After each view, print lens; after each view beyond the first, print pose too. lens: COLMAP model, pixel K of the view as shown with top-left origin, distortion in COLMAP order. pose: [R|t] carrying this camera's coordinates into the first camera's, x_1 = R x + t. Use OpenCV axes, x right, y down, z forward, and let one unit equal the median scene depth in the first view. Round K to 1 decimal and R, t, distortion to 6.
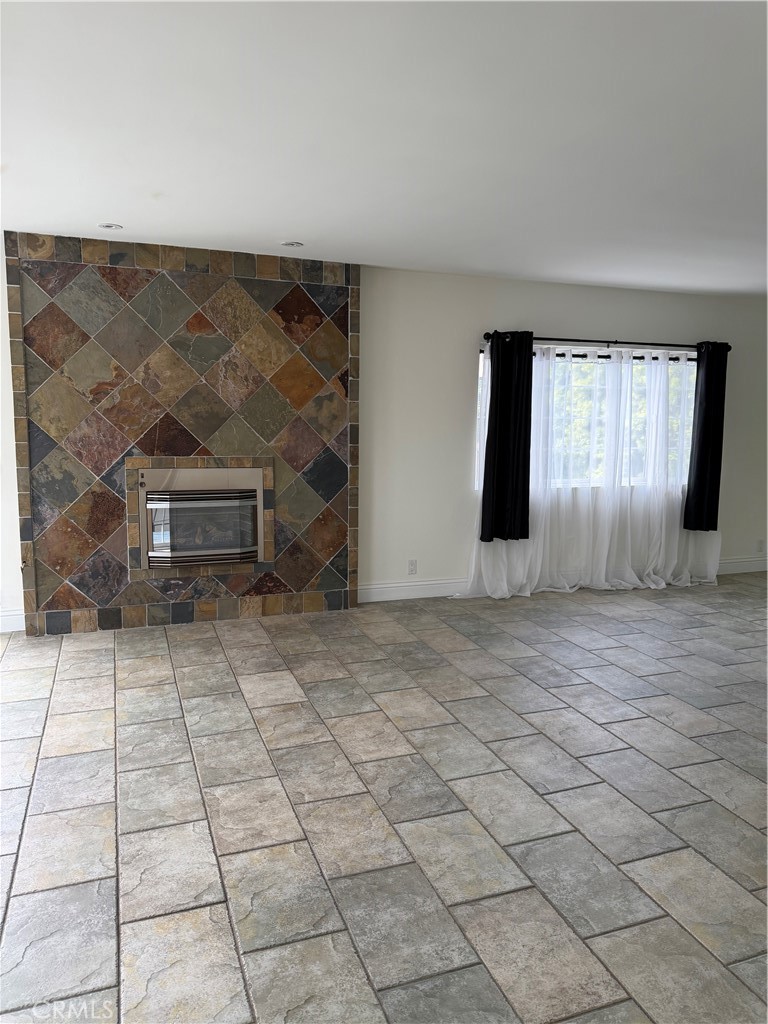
lens RADIAL K [[735.2, 0, 383.6], [0, 735.2, 511.1], [0, 0, 1]] dist [-0.003564, -0.001366]
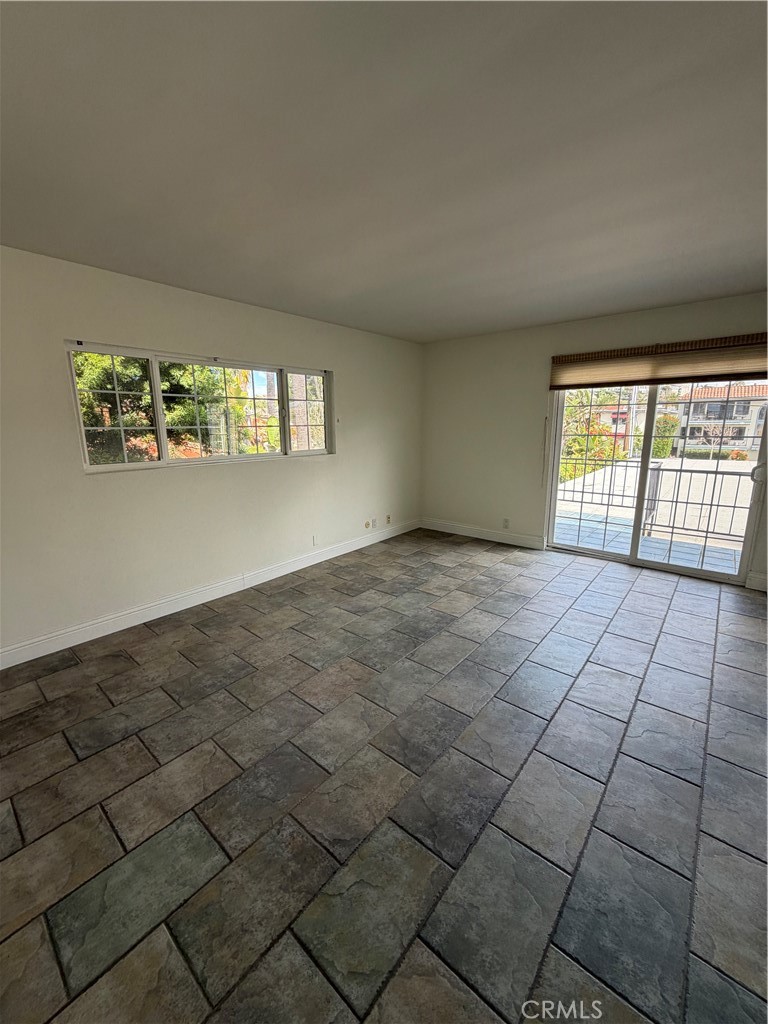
lens RADIAL K [[407.4, 0, 385.5], [0, 407.4, 510.5], [0, 0, 1]] dist [-0.000536, -0.000228]
pose [[0.502761, 0.161580, -0.849190, 0.350106], [-0.106975, 0.986453, 0.124363, -0.086779], [0.857781, 0.028317, 0.513236, 0.504348]]
